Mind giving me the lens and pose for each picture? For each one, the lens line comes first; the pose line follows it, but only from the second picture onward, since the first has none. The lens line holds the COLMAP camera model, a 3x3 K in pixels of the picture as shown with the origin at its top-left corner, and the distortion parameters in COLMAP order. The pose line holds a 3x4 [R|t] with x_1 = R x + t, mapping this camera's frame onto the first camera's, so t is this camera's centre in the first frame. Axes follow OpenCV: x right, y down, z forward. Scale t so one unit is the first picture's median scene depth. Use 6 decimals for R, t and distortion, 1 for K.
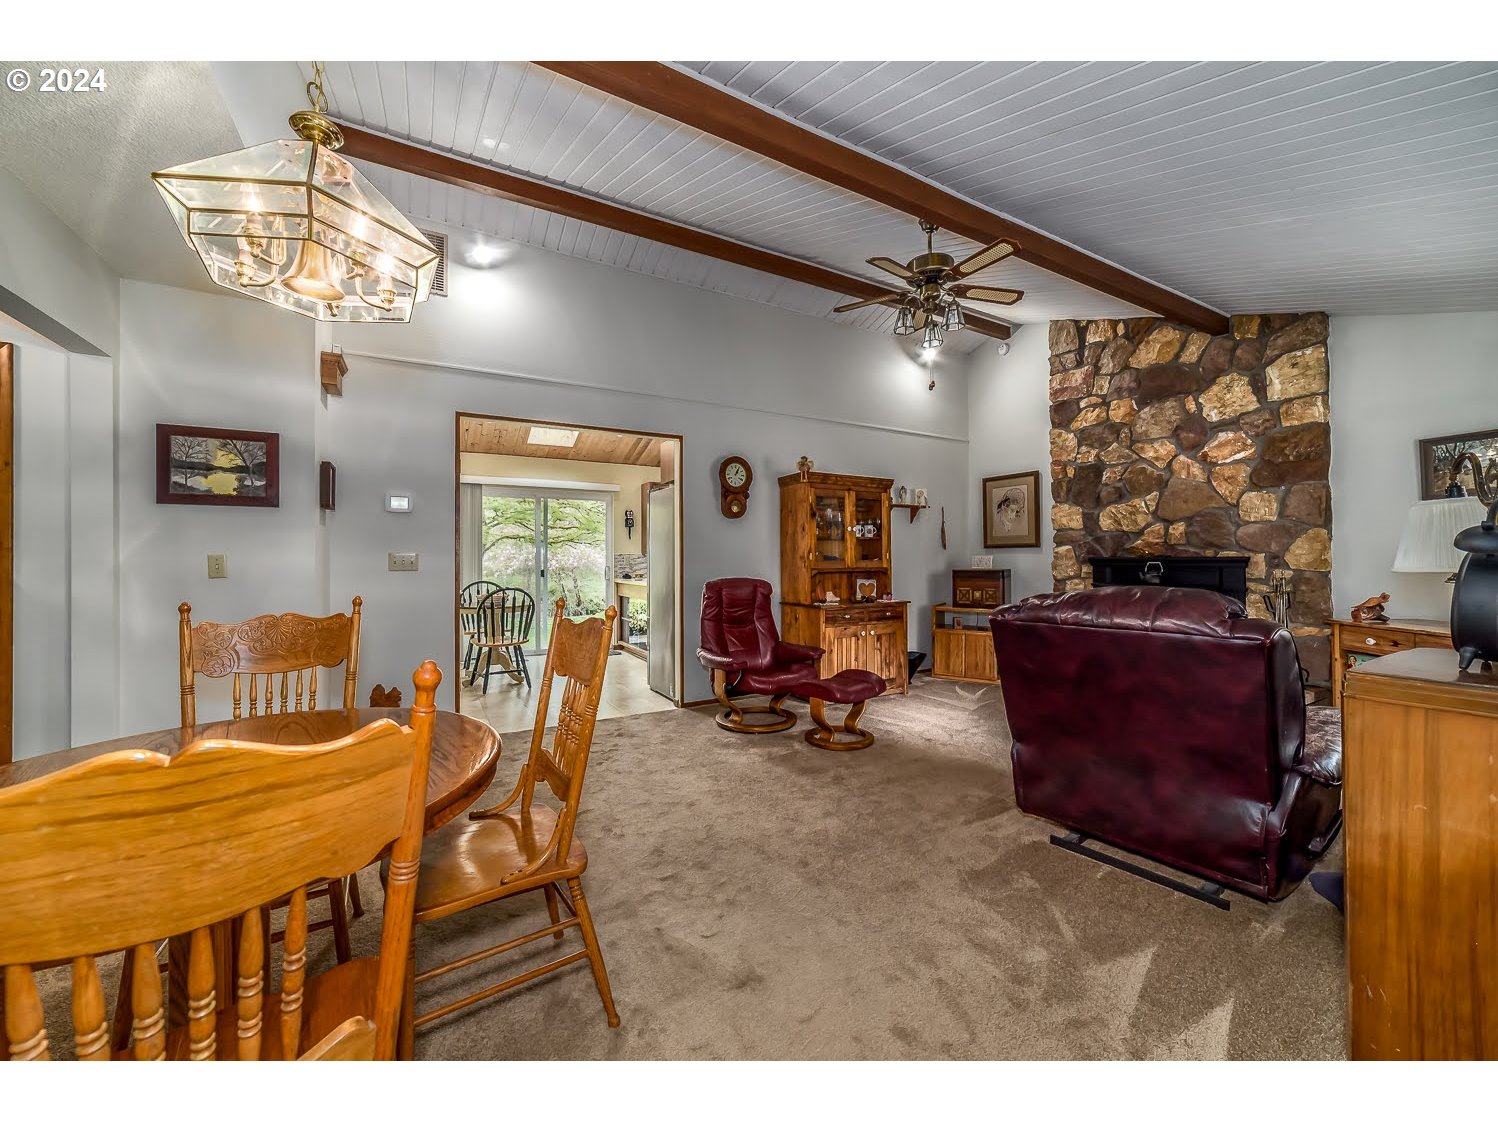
lens RADIAL K [[573.6, 0, 745.1], [0, 573.6, 558.0], [0, 0, 1]] dist [-0.028759, 0.010998]
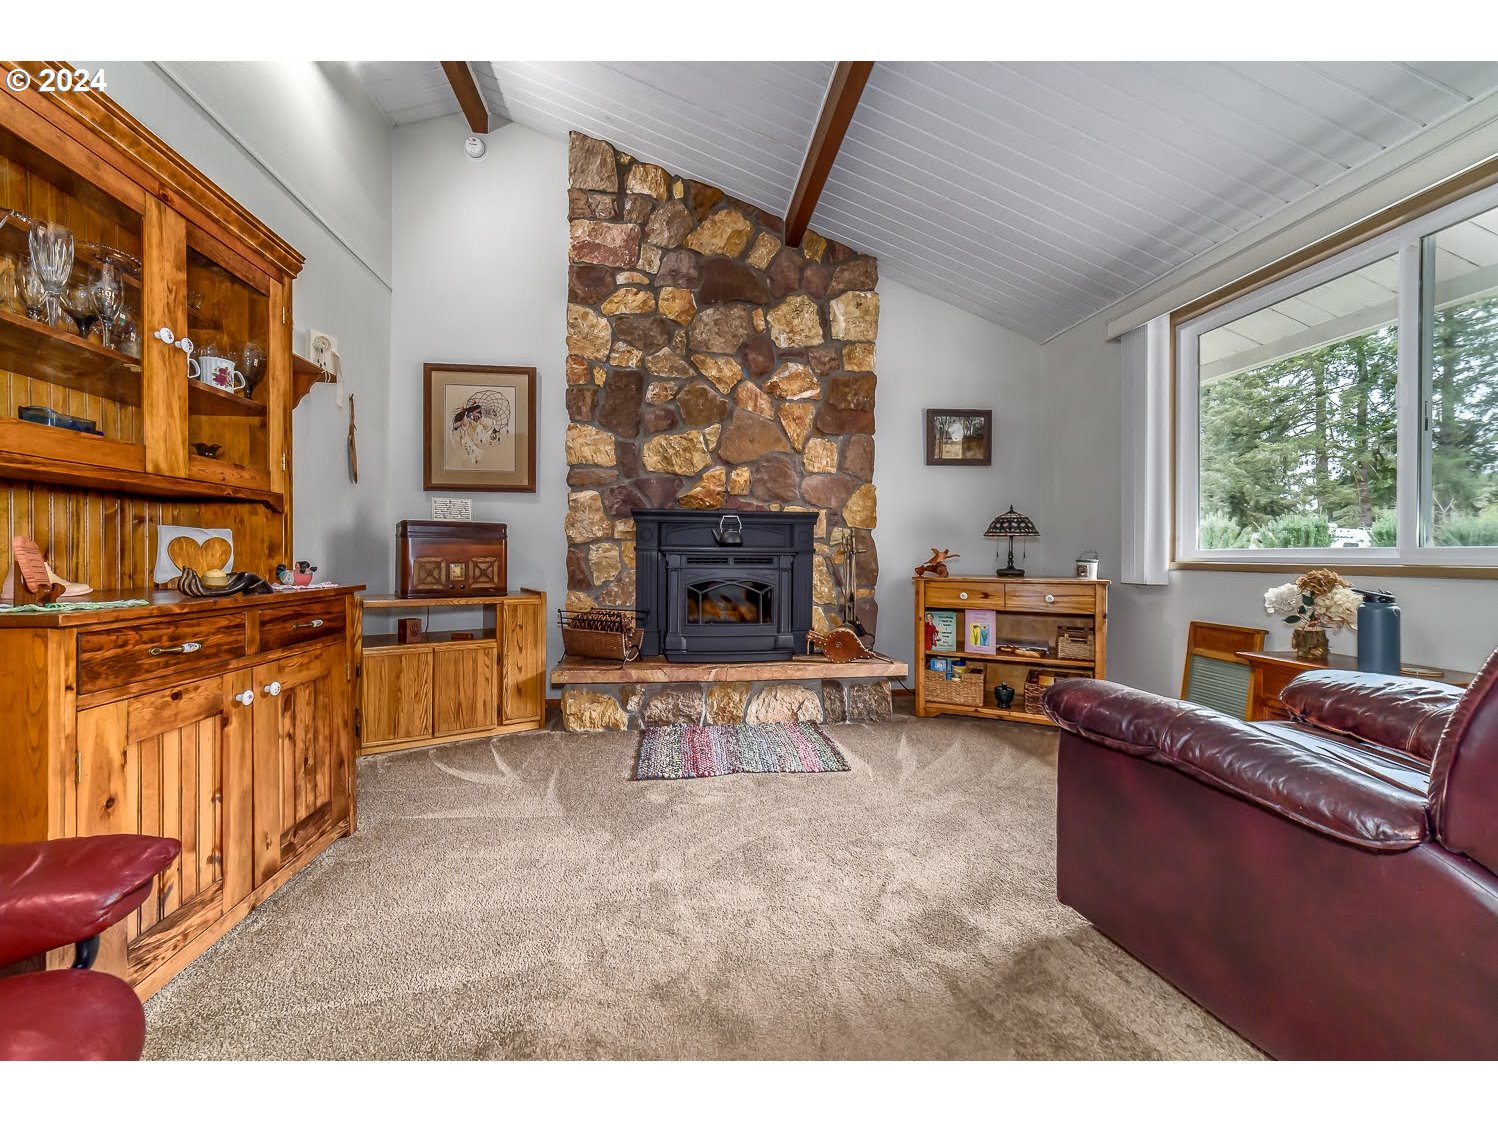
lens RADIAL K [[573.6, 0, 745.1], [0, 573.6, 558.0], [0, 0, 1]] dist [-0.028759, 0.010998]
pose [[0.374392, 0.003766, 0.927263, 0.035083], [-0.009435, 0.999955, -0.000251, 0.058793], [-0.927222, -0.008654, 0.374411, 0.661532]]
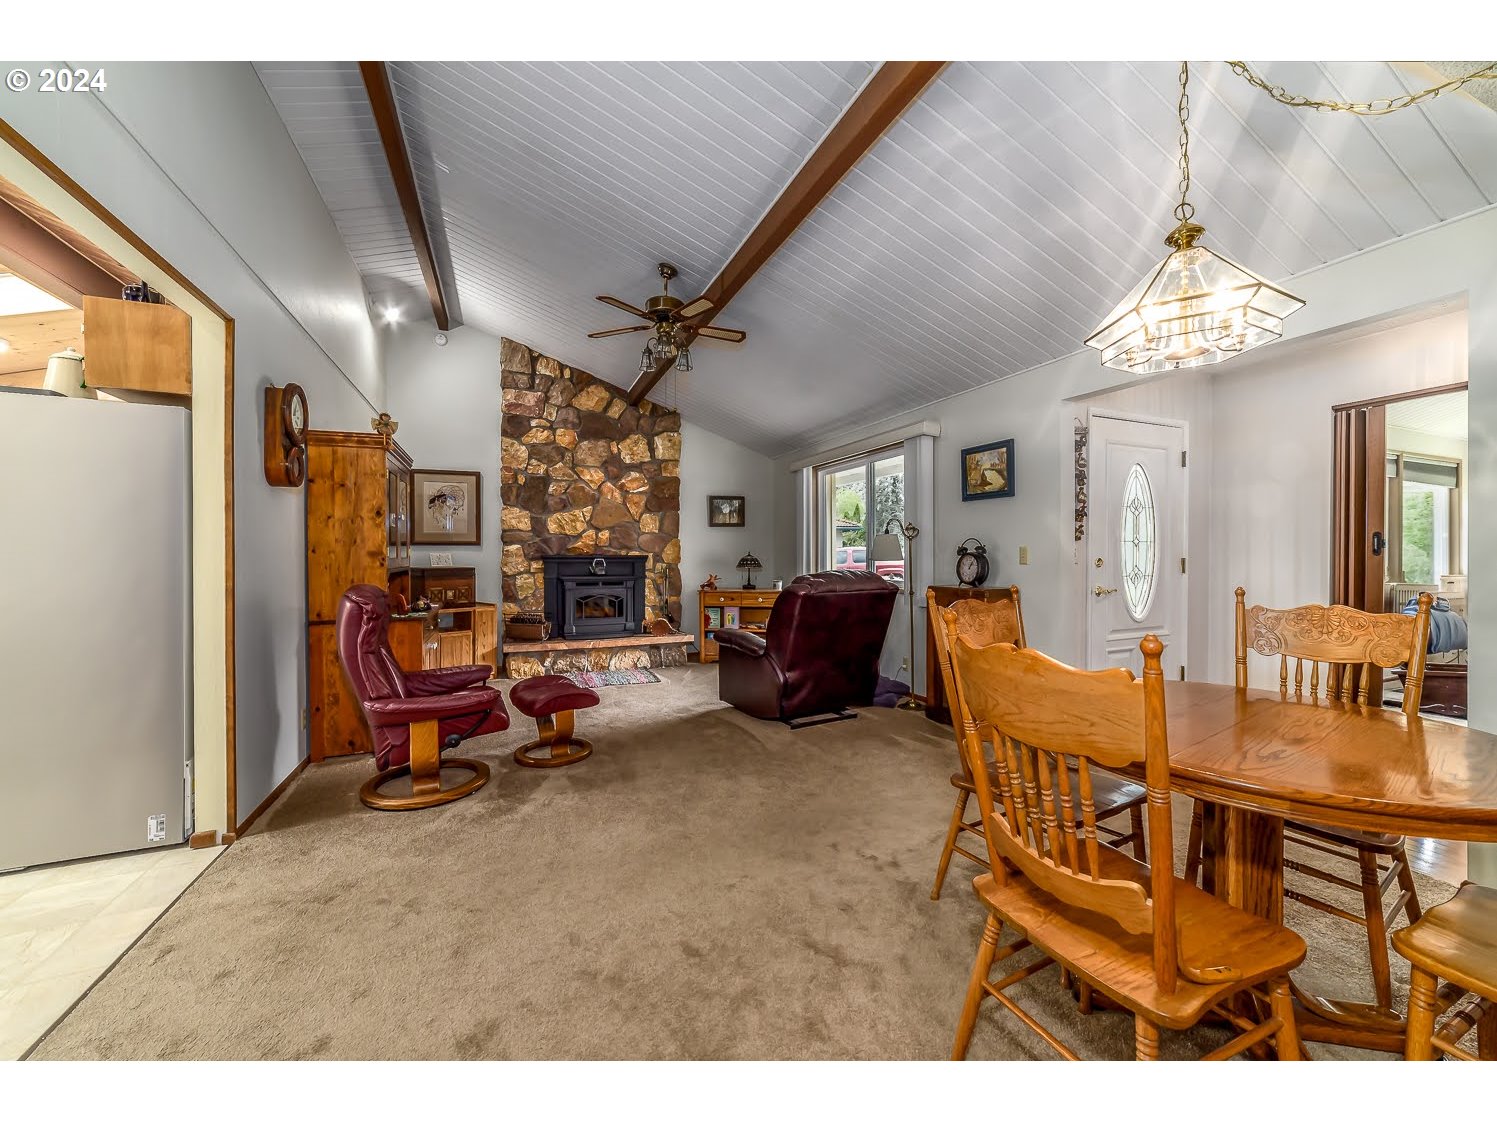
lens RADIAL K [[573.2, 0, 744.6], [0, 573.2, 557.5], [0, 0, 1]] dist [-0.028759, 0.010998]
pose [[0.118048, 0.000408, 0.993008, -0.553061], [-0.001737, 0.999998, -0.000205, 0.003484], [-0.993006, -0.001700, 0.118049, 0.466993]]
